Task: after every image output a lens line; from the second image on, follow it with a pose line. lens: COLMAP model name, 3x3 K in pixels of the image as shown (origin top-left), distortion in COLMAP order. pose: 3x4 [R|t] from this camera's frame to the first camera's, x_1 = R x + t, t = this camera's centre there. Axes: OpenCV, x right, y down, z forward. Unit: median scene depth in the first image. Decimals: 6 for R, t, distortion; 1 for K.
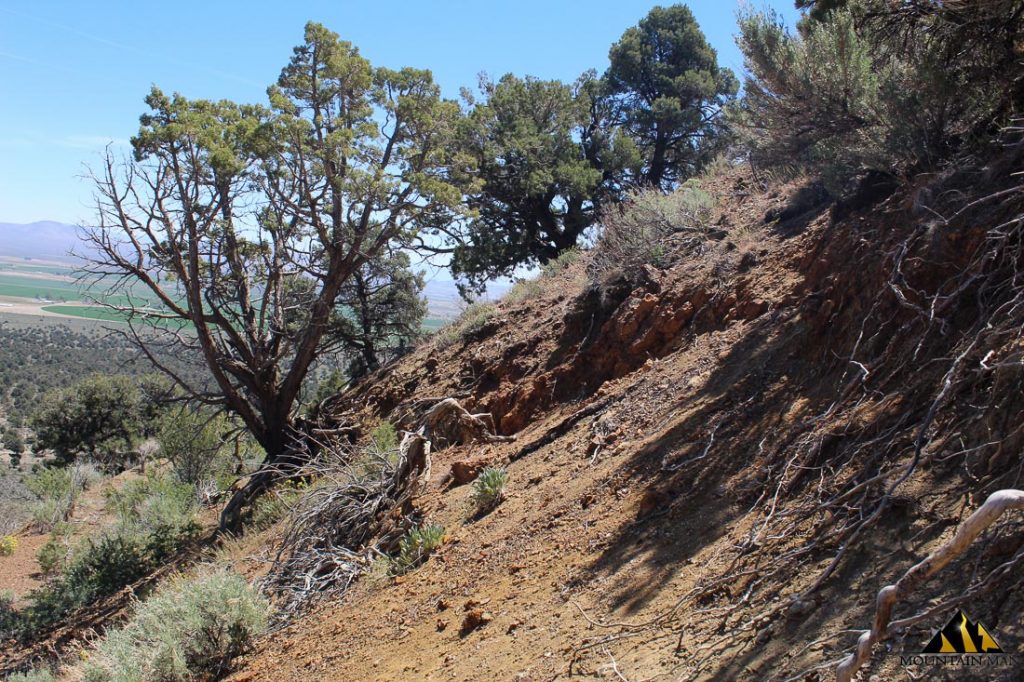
lens RADIAL K [[899.6, 0, 512.0], [0, 899.6, 341.0], [0, 0, 1]] dist [-0.153396, 0.143676]
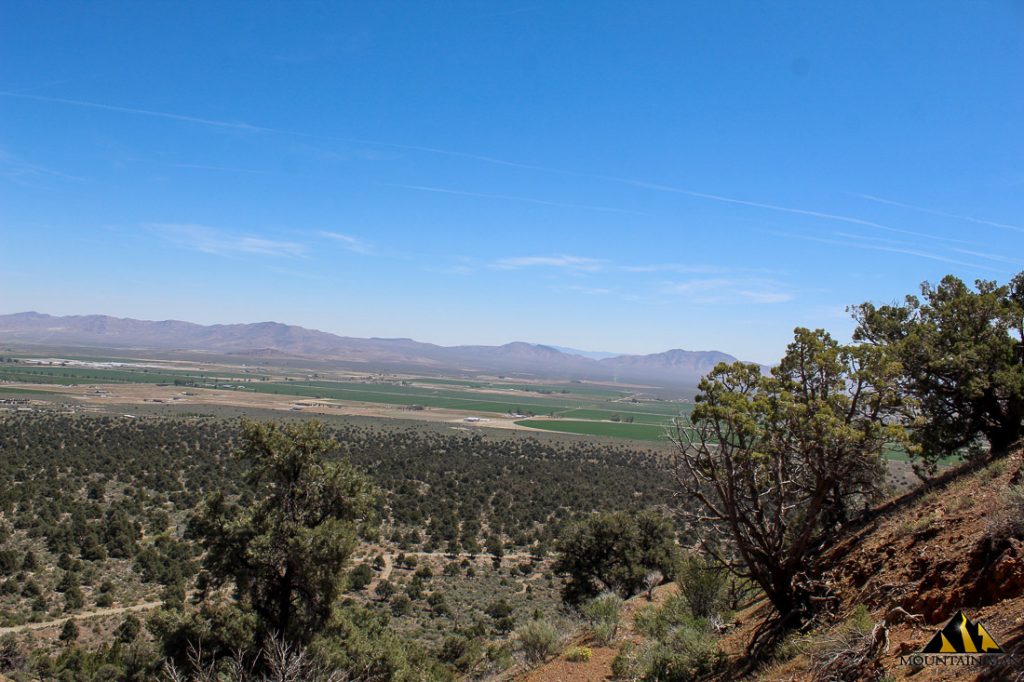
lens RADIAL K [[899.6, 0, 512.0], [0, 899.6, 341.0], [0, 0, 1]] dist [-0.153396, 0.143676]
pose [[0.878065, -0.058710, -0.474926, 0.061582], [-0.000824, 0.992259, -0.124187, -0.135507], [0.478541, 0.109436, 0.871219, -0.546660]]
